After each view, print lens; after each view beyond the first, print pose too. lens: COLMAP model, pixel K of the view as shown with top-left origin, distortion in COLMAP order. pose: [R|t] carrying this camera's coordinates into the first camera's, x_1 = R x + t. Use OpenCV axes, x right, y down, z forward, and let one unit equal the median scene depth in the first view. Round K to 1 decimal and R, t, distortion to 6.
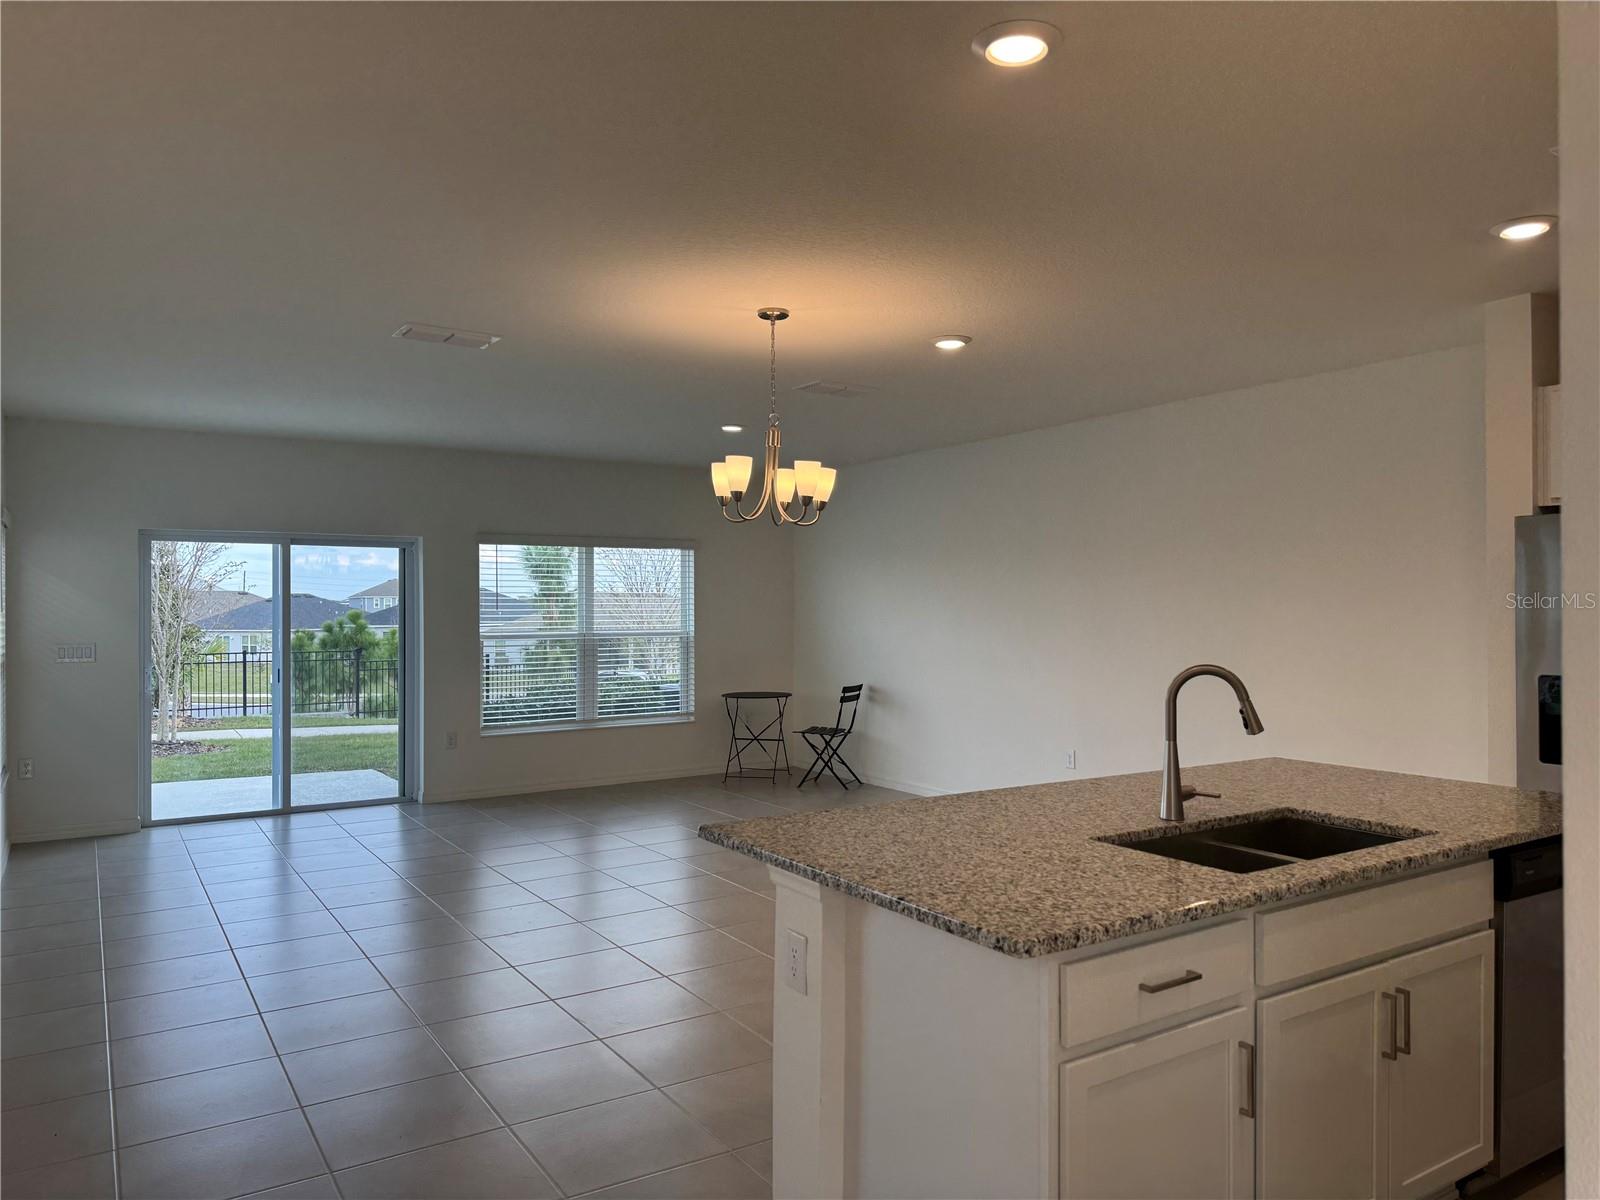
lens RADIAL K [[1118.9, 0, 801.4], [0, 1118.9, 609.3], [0, 0, 1]] dist [0.054462, -0.014972]
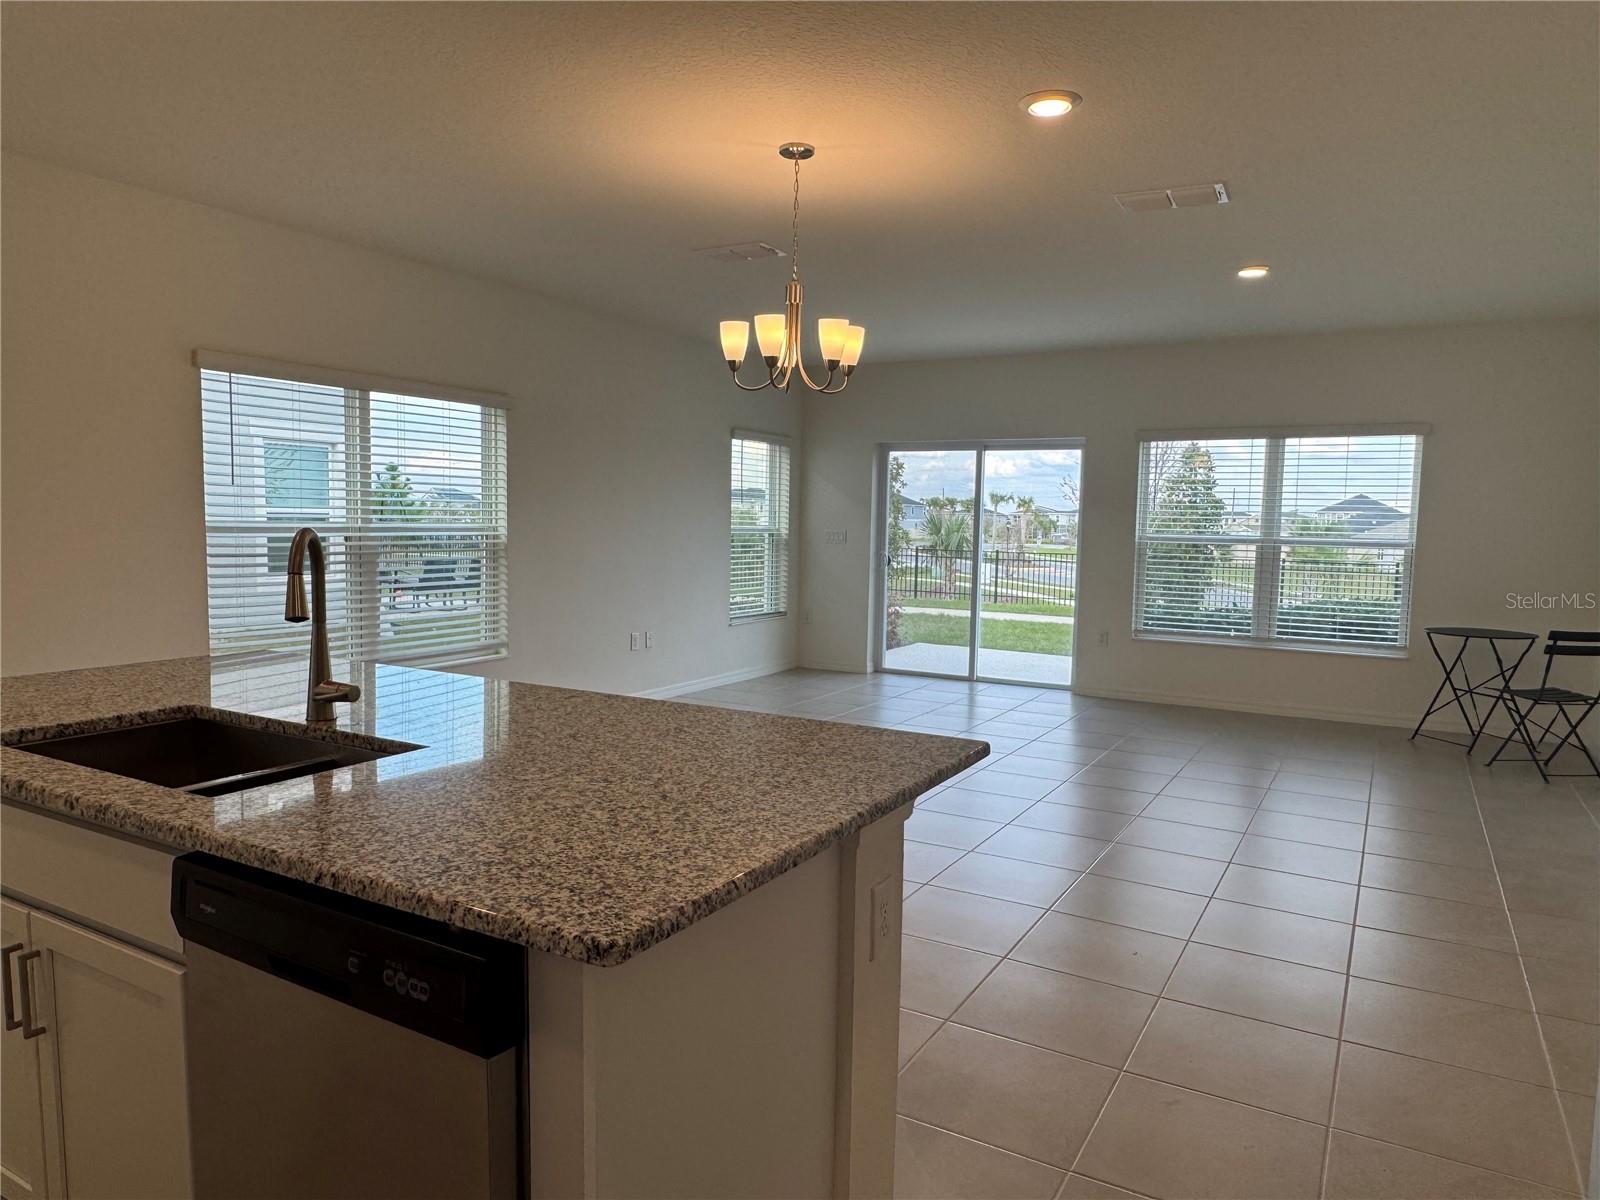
lens RADIAL K [[1049.0, 0, 796.1], [0, 1049.0, 594.4], [0, 0, 1]] dist [-0.009519, -0.001995]
pose [[0.436215, 0.079548, -0.896319, 0.425480], [-0.017799, 0.996653, 0.079790, 0.007648], [0.899666, -0.018852, 0.436171, 0.362606]]
